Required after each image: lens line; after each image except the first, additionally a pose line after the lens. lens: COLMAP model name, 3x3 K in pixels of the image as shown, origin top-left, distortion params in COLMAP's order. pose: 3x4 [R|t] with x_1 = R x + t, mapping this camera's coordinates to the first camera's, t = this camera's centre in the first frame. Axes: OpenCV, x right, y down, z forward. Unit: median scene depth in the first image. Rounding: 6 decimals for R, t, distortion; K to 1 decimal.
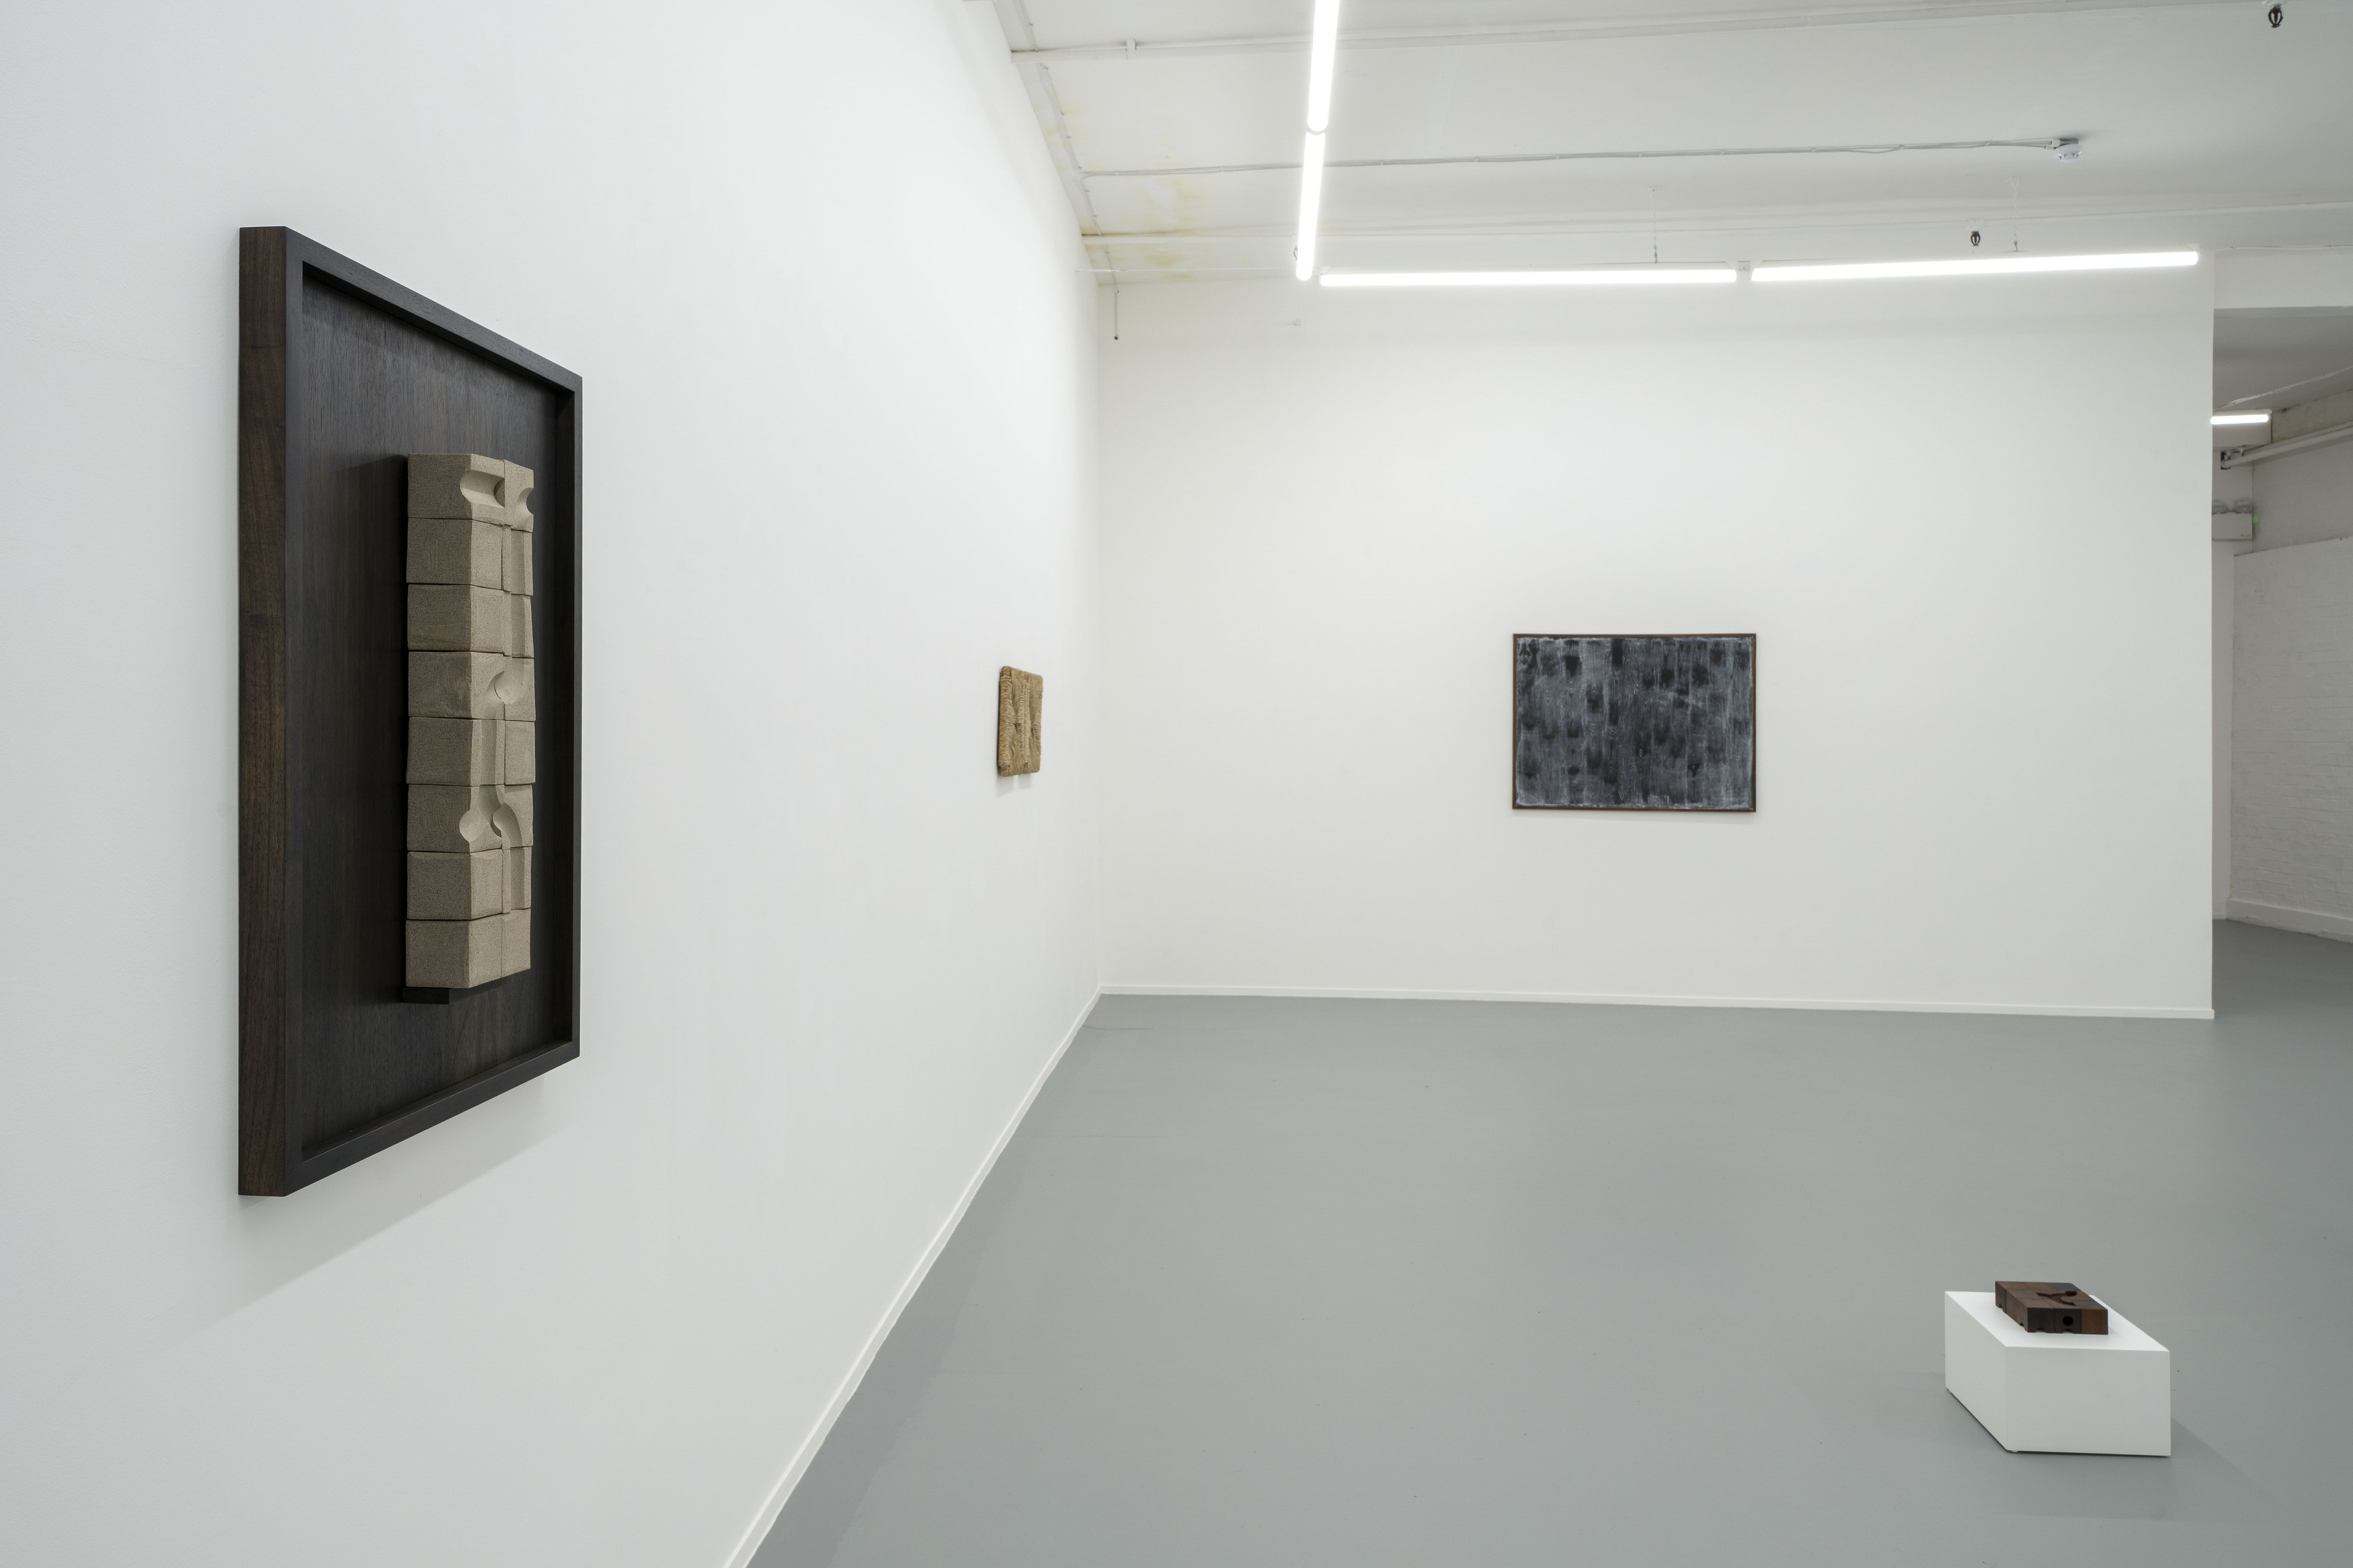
lens RADIAL K [[1599.4, 0, 1157.2], [0, 1599.4, 728.9], [0, 0, 1]] dist [0.002202, 0.004083]
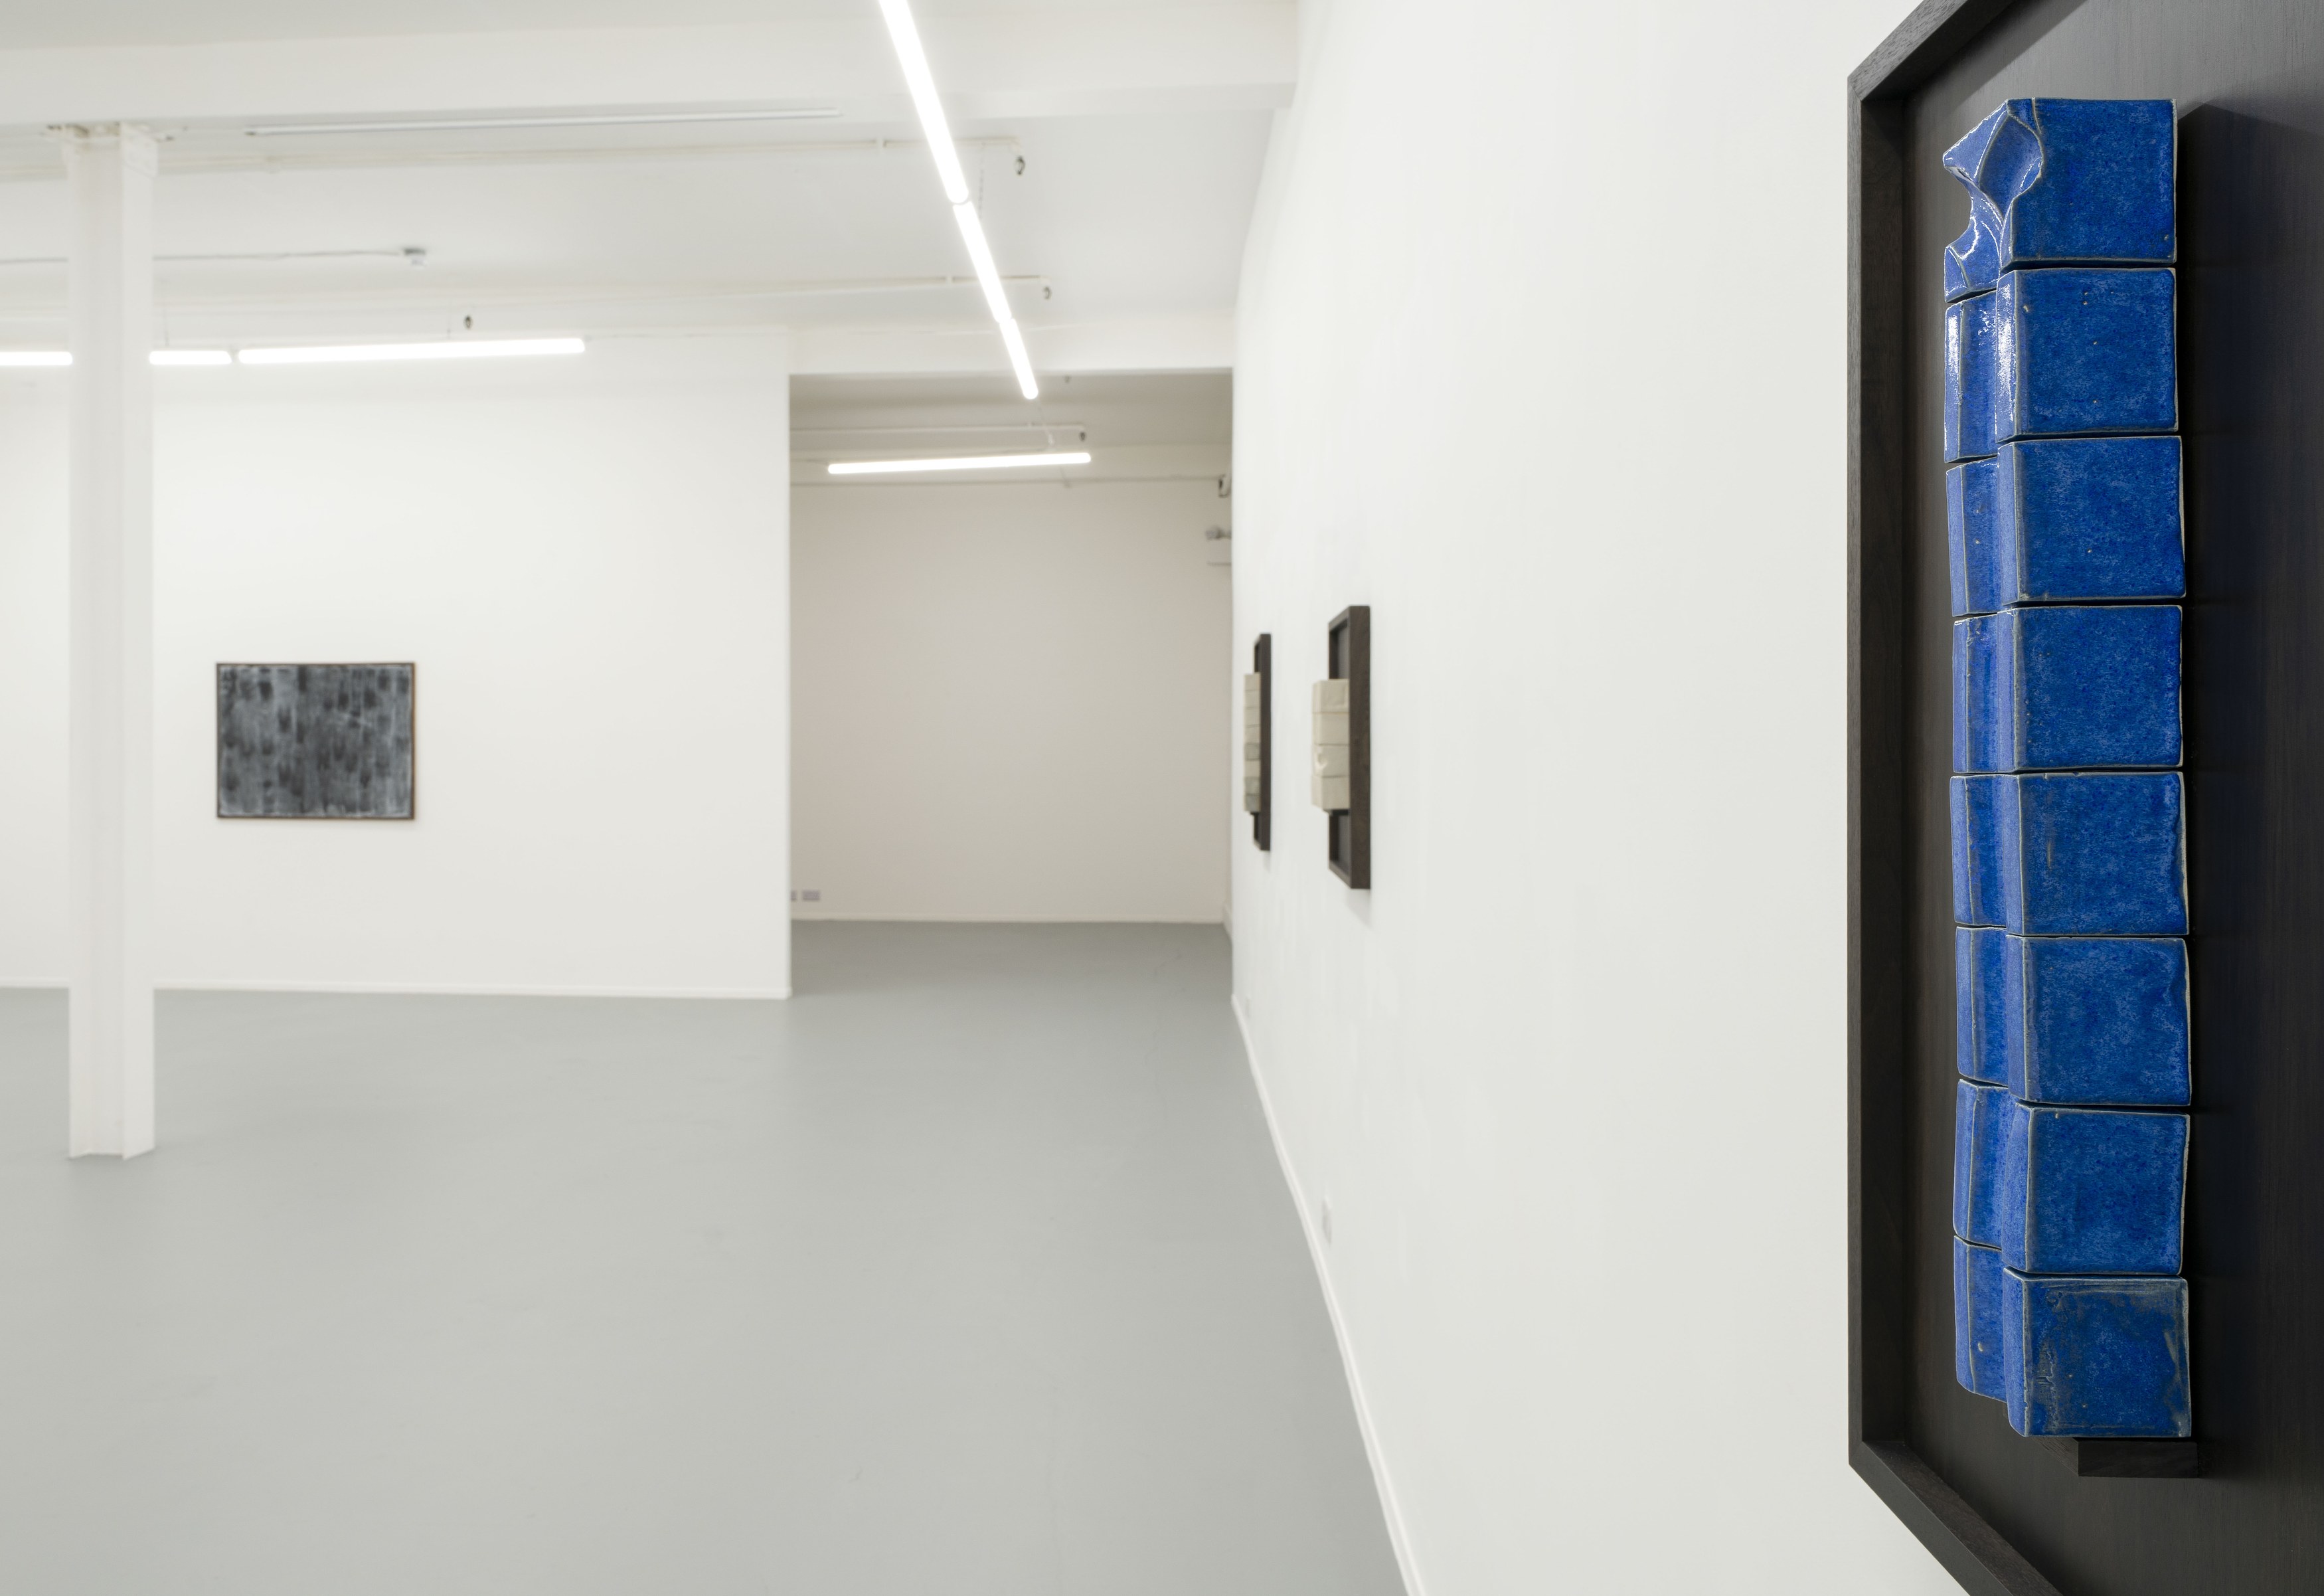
lens RADIAL K [[1794.2, 0, 1081.6], [0, 1794.2, 772.4], [0, 0, 1]] dist [-0.024270, 0.036201]
pose [[0.999948, -0.003962, 0.009392, 0.827400], [0.003814, 0.999869, 0.015723, 0.000311], [-0.009453, -0.015686, 0.999832, -0.265531]]
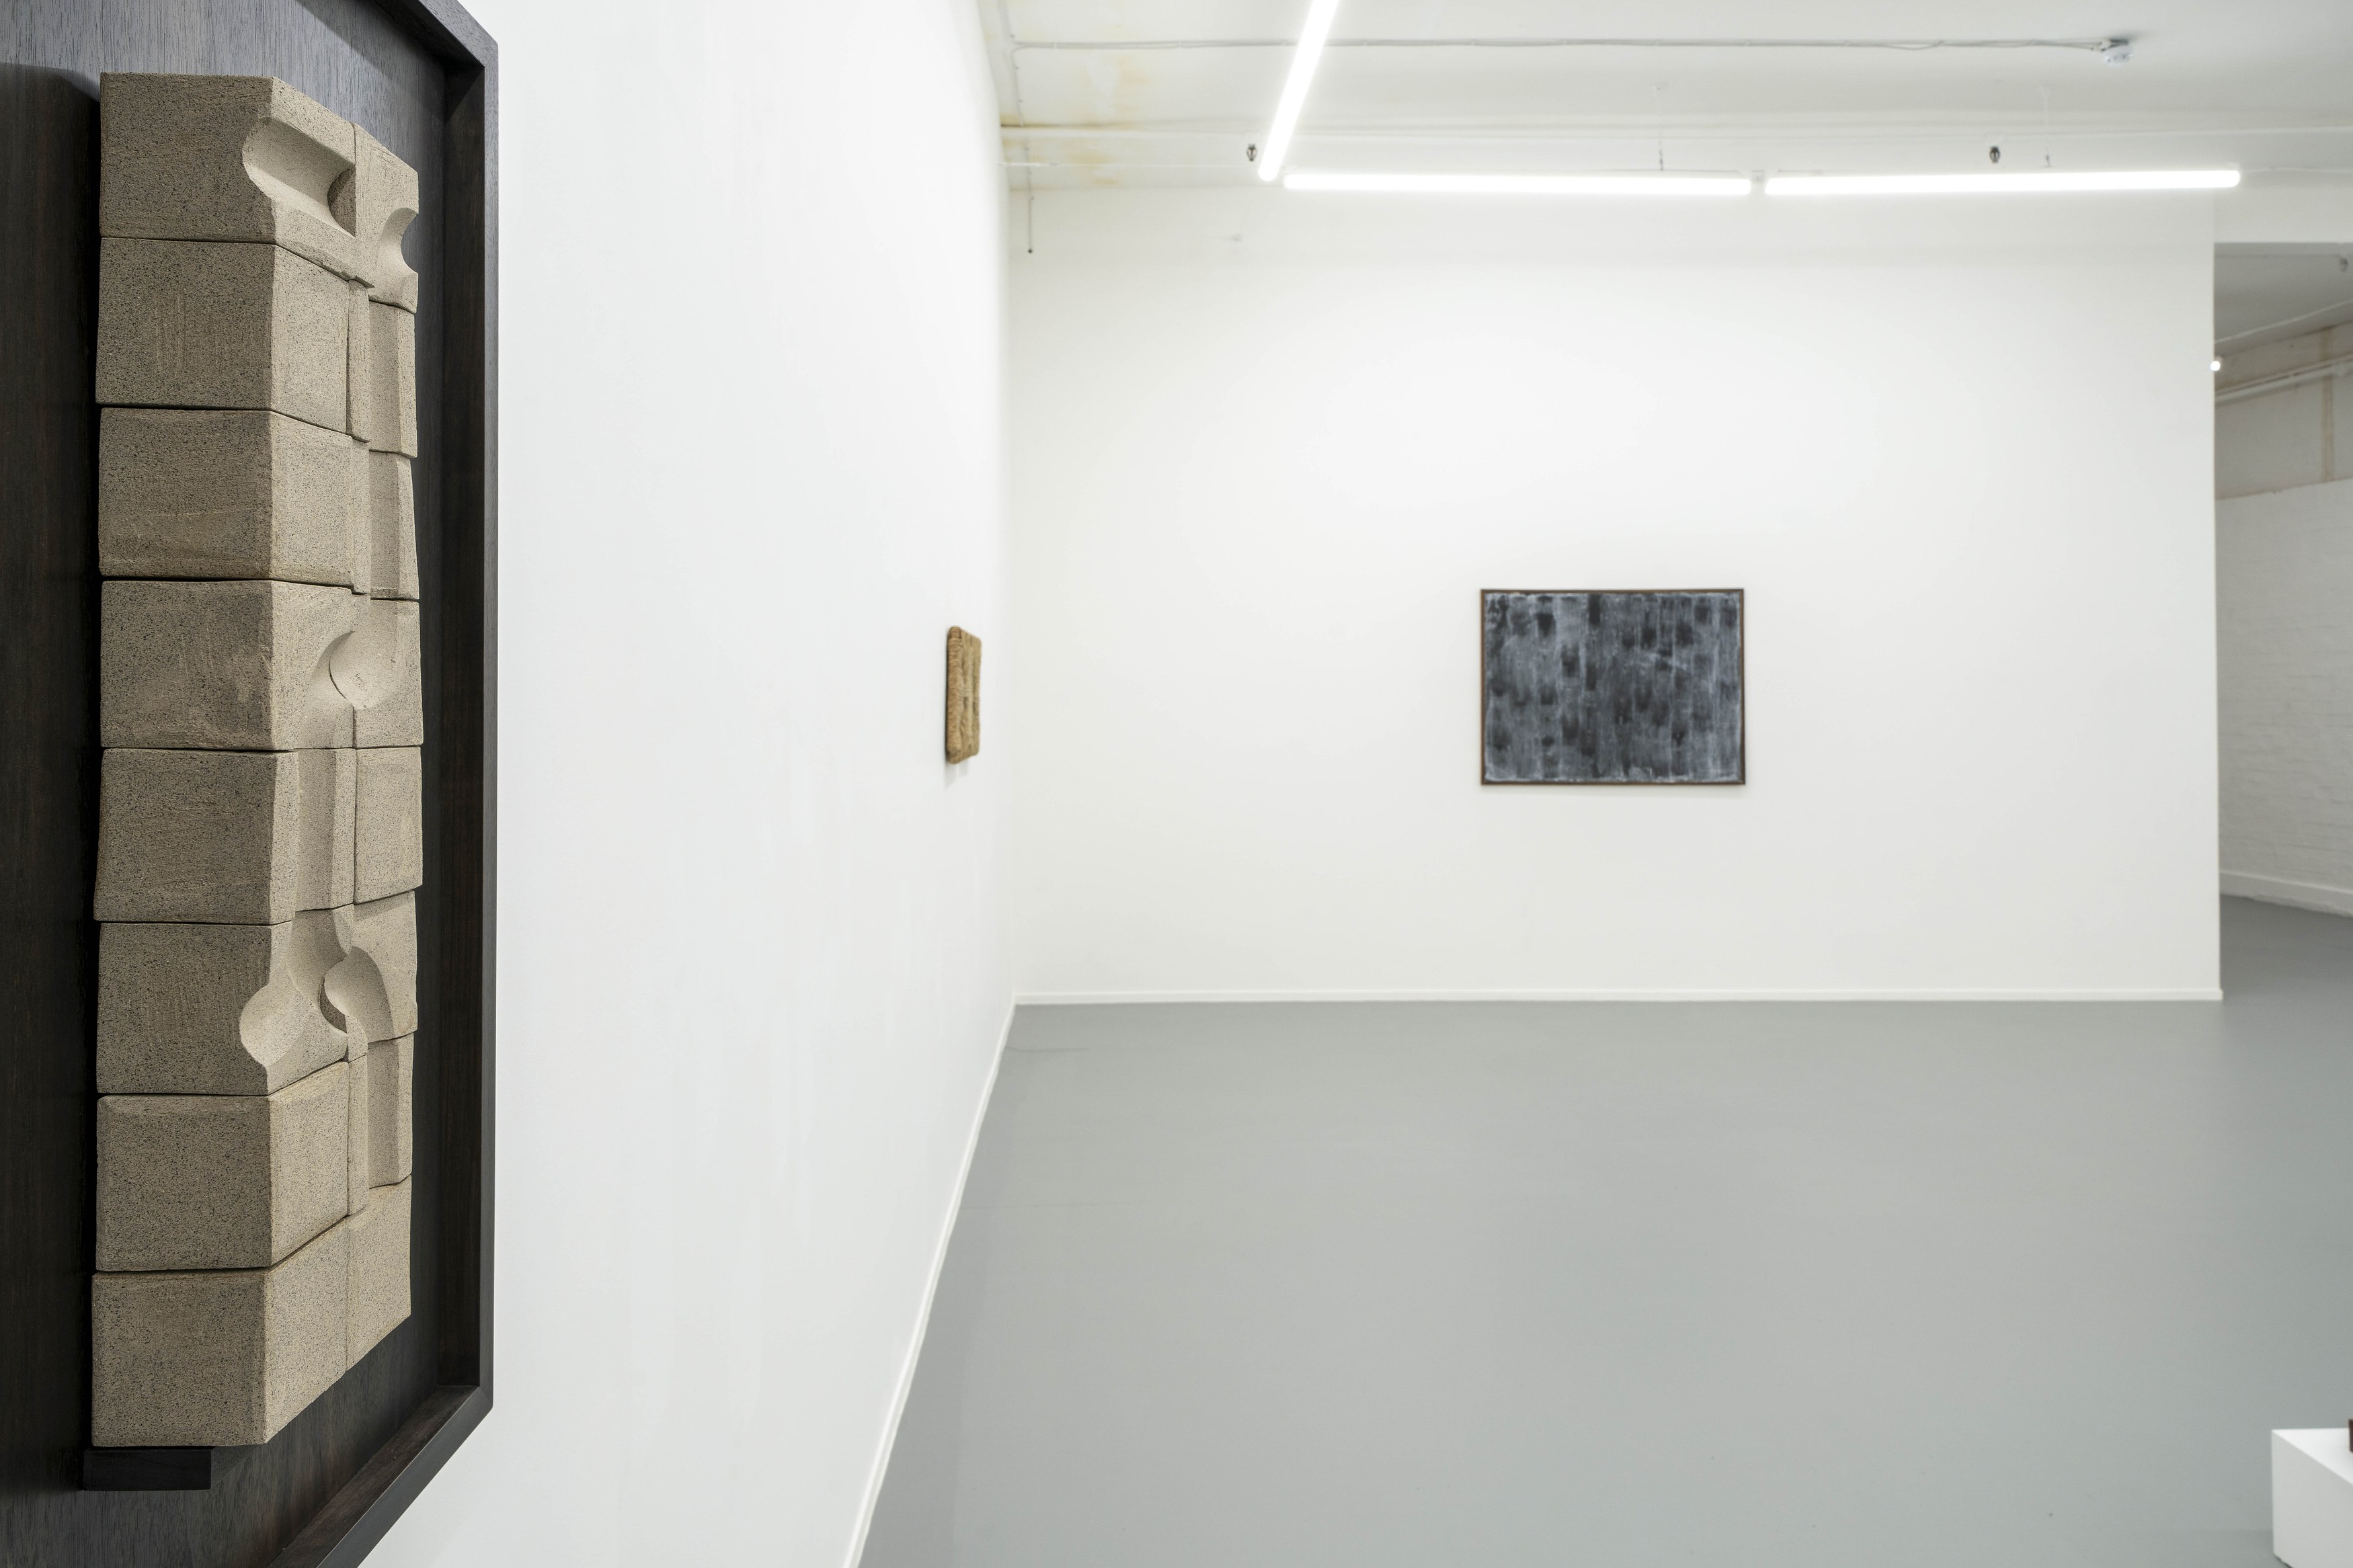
lens RADIAL K [[1599.4, 0, 1150.7], [0, 1599.4, 670.8], [0, 0, 1]] dist [0.002202, 0.004083]
pose [[0.994221, -0.005491, 0.107209, -0.057751], [0.006783, 0.999909, -0.011692, -0.004477], [-0.107135, 0.012352, 0.994168, 0.132130]]
